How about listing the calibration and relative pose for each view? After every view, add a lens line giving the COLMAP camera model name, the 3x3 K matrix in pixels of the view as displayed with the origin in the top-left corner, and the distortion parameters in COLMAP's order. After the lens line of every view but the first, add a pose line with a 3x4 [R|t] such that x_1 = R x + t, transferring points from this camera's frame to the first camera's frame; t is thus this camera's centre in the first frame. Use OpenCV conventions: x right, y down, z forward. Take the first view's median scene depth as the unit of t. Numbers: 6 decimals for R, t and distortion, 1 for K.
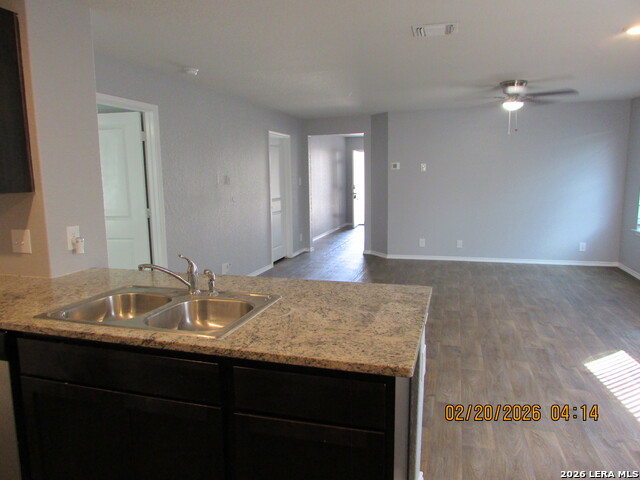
lens RADIAL K [[459.7, 0, 315.7], [0, 459.7, 241.9], [0, 0, 1]] dist [-0.034914, 0.018527]
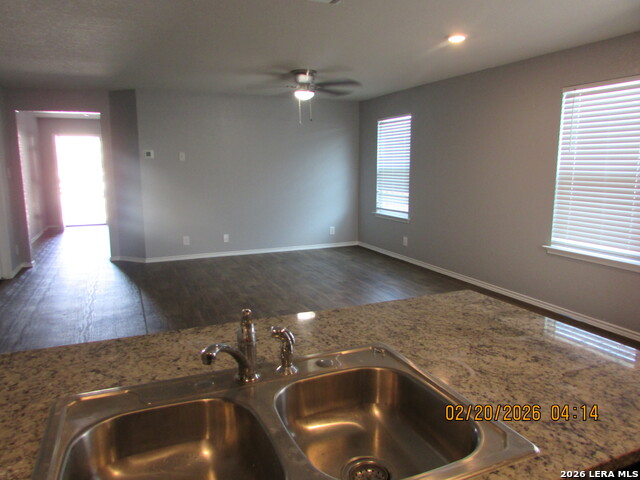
lens RADIAL K [[459.7, 0, 322.6], [0, 459.7, 237.8], [0, 0, 1]] dist [-0.034914, 0.018527]
pose [[0.761726, -0.091897, 0.641349, -0.210910], [0.086603, 0.995449, 0.039777, -0.024485], [-0.642086, 0.025243, 0.766217, 0.215807]]
